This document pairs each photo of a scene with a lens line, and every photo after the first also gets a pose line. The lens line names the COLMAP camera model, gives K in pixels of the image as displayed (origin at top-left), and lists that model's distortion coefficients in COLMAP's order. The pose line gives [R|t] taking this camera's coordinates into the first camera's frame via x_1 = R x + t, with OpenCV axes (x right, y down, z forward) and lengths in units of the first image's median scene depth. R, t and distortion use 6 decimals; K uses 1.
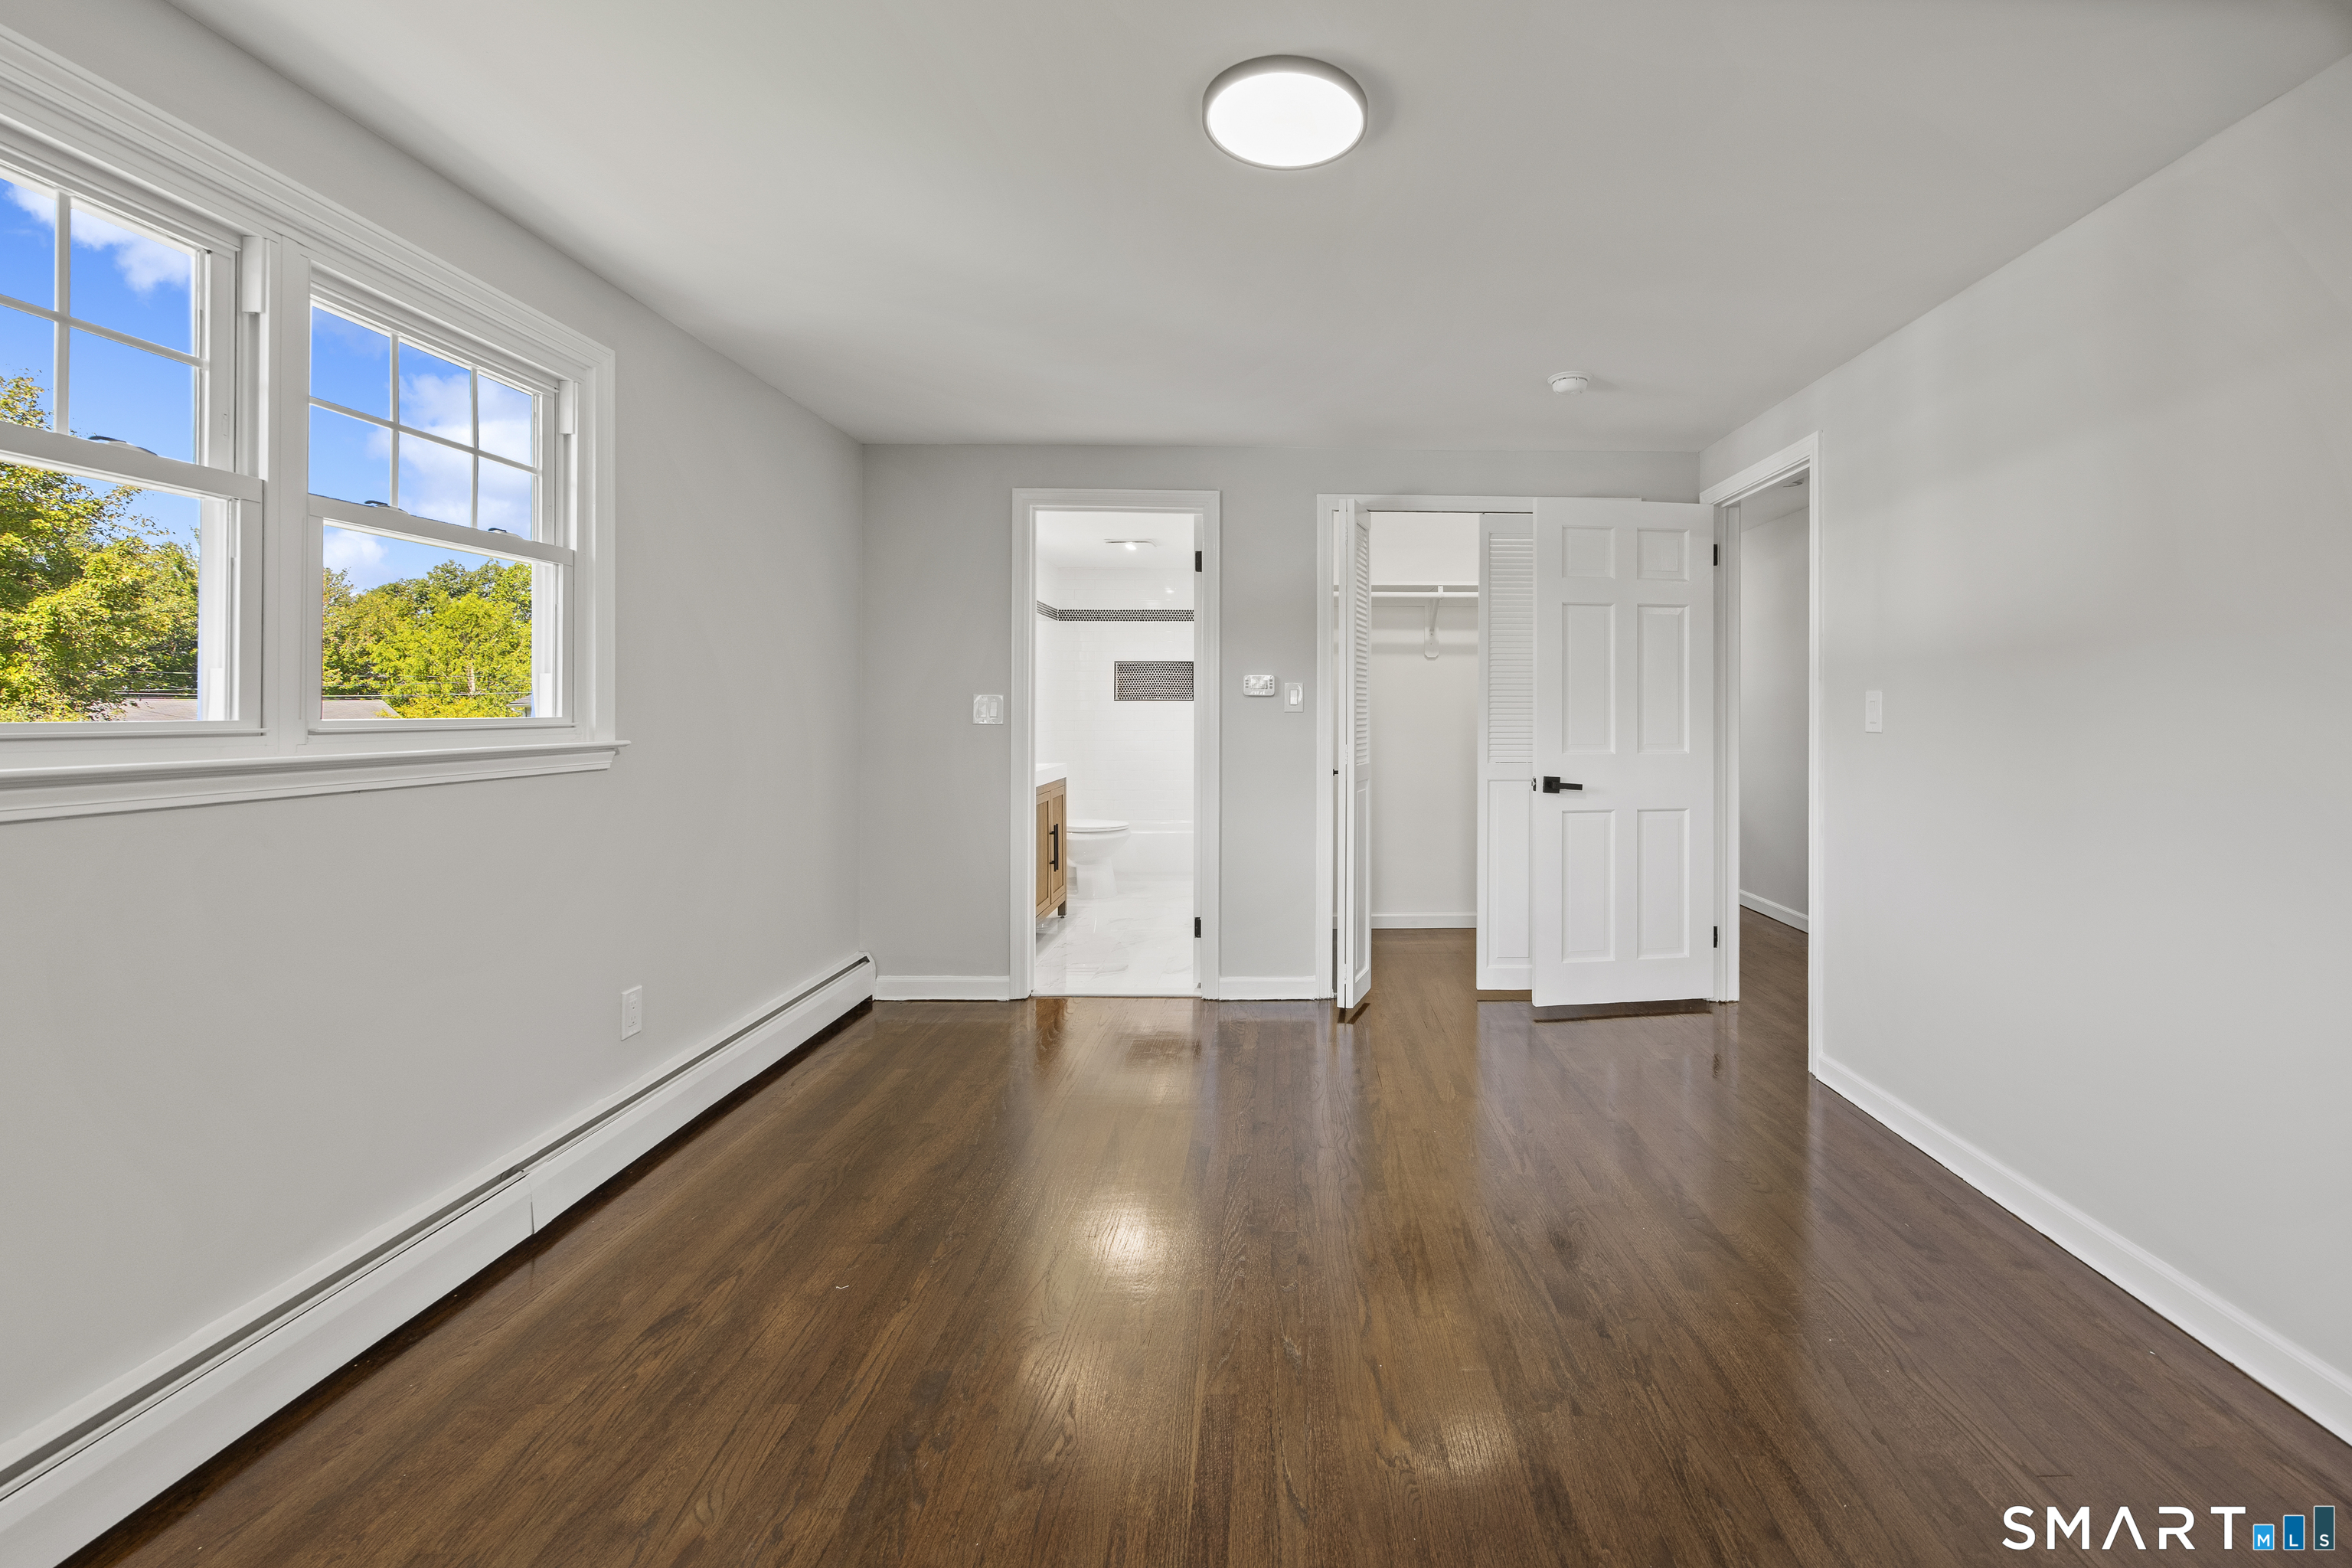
lens RADIAL K [[971.4, 0, 1179.5], [0, 971.4, 694.7], [0, 0, 1]] dist [-0.001648, -0.000449]
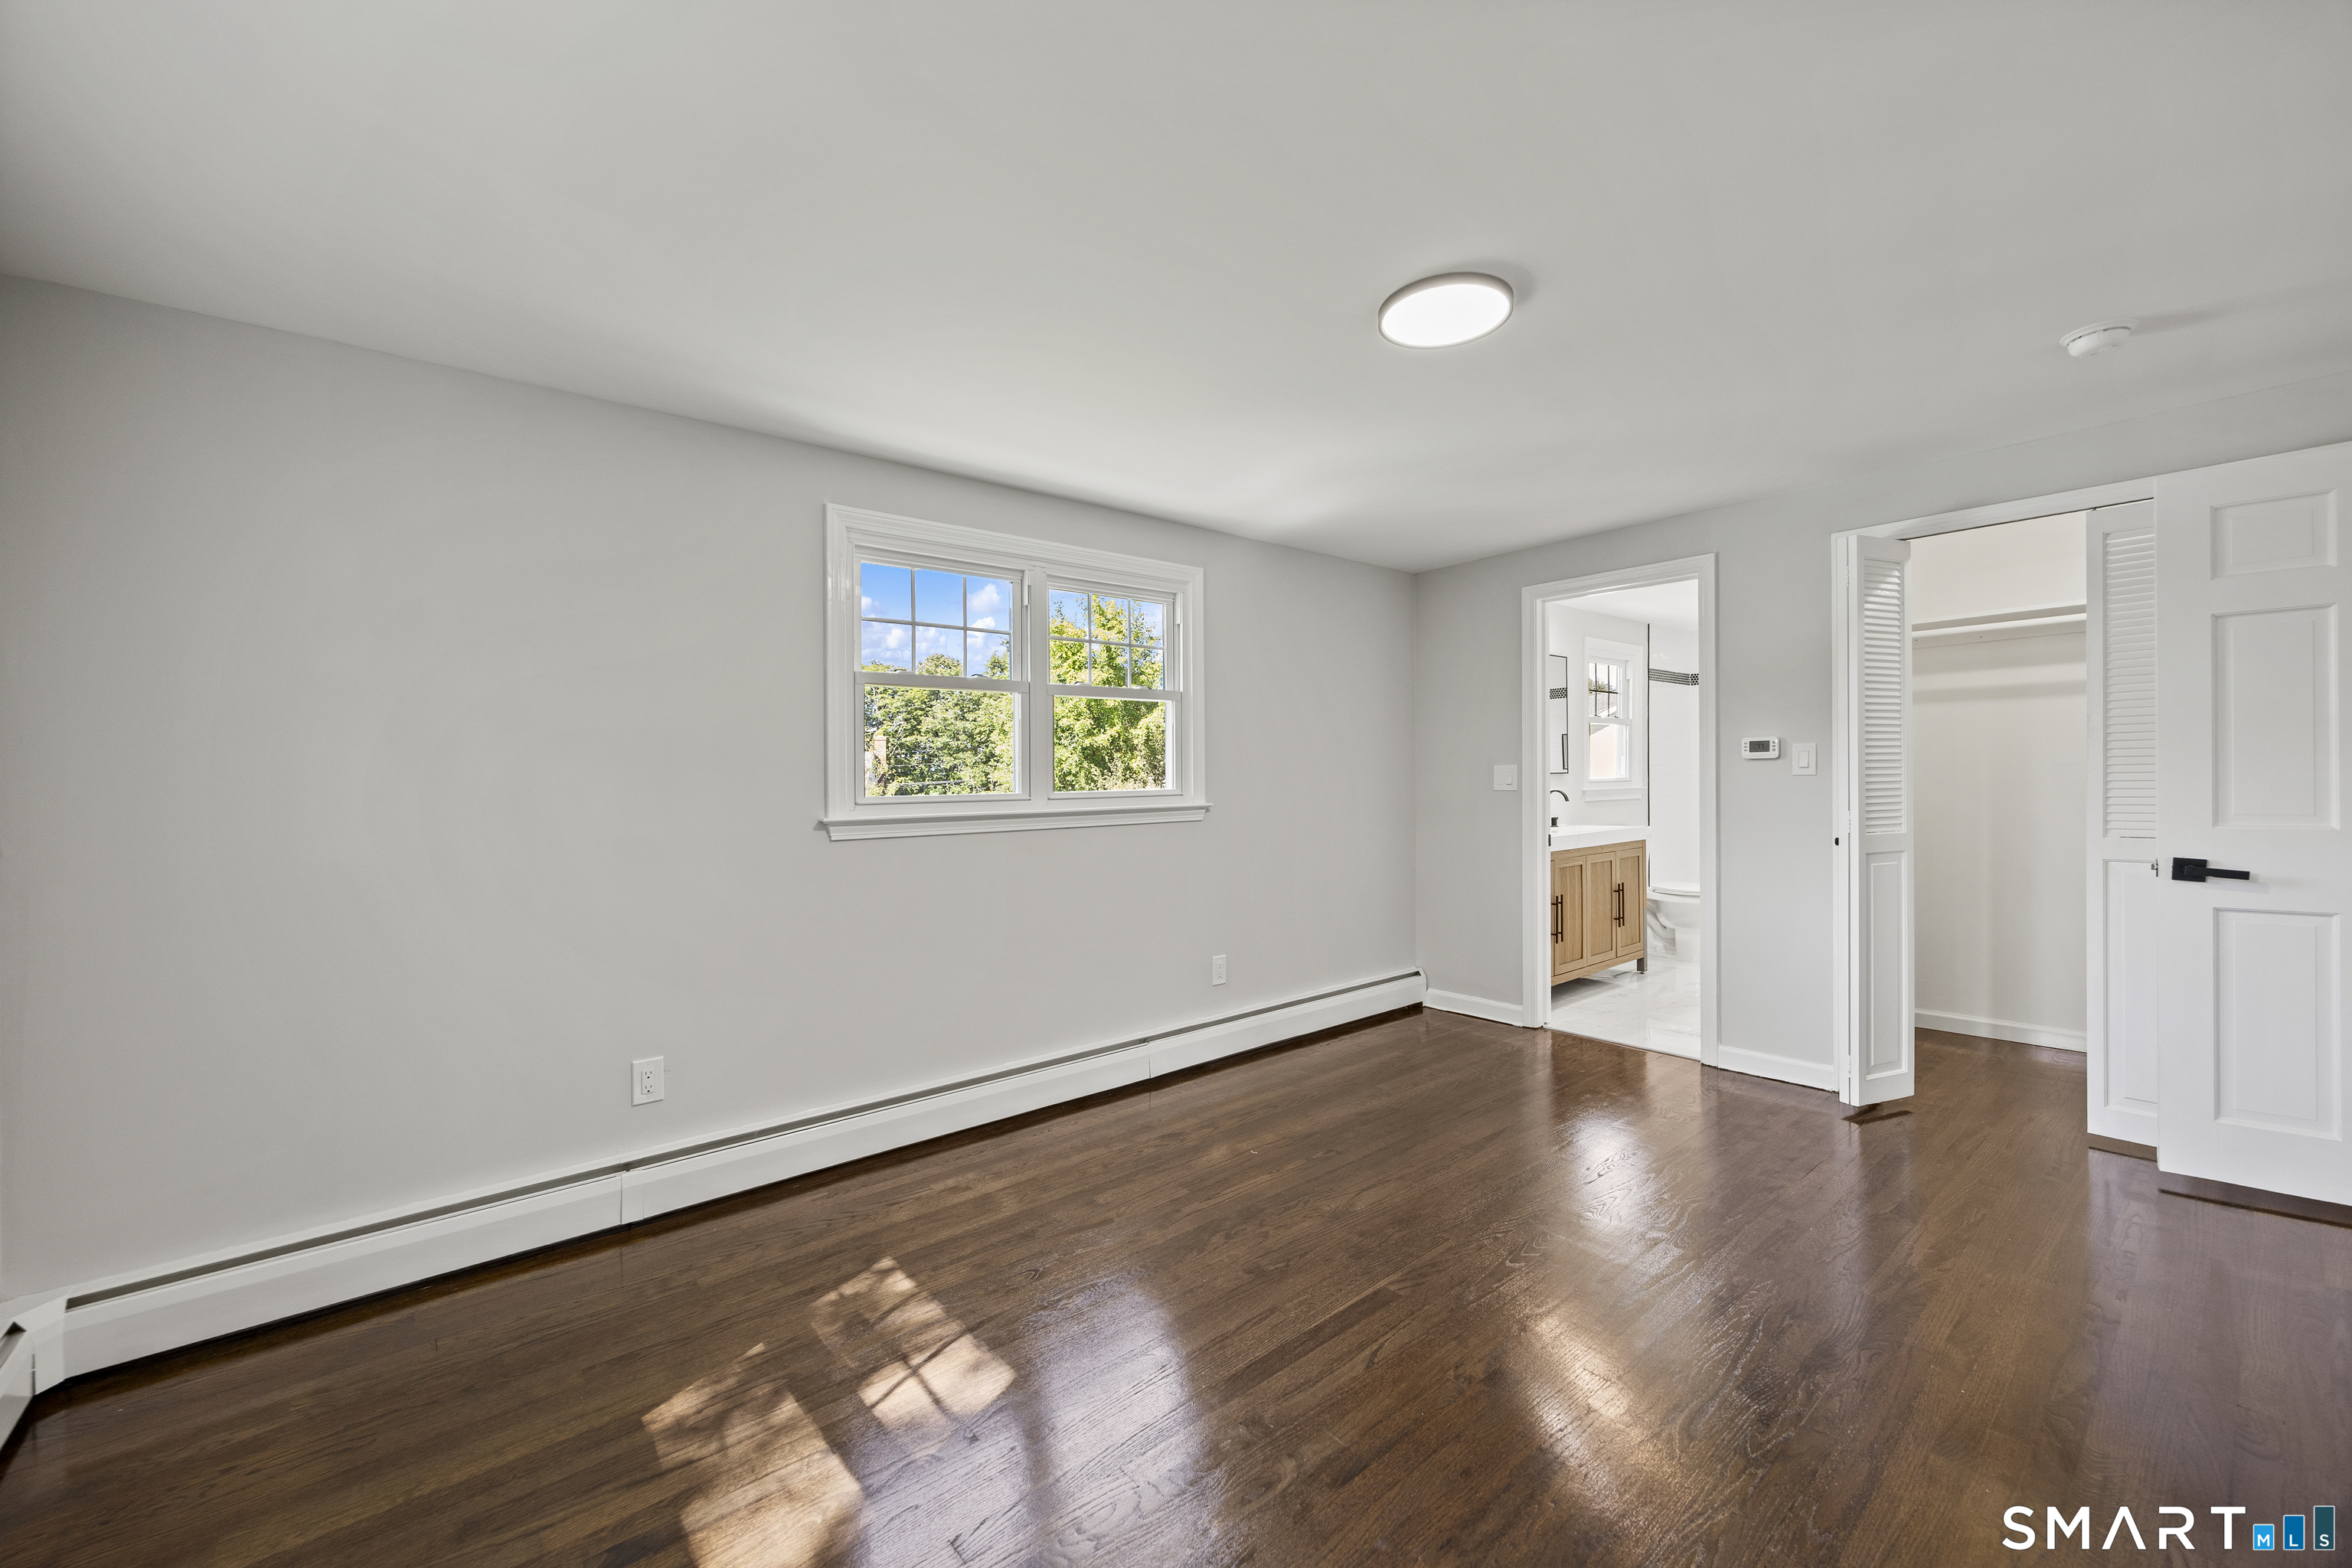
lens RADIAL K [[934.6, 0, 1176.3], [0, 934.6, 734.8], [0, 0, 1]] dist [0.003151, 0.000219]
pose [[0.619501, -0.052673, -0.783227, 0.479362], [0.033789, 0.998611, -0.040433, -0.004553], [0.784268, -0.001416, 0.620420, -0.022296]]
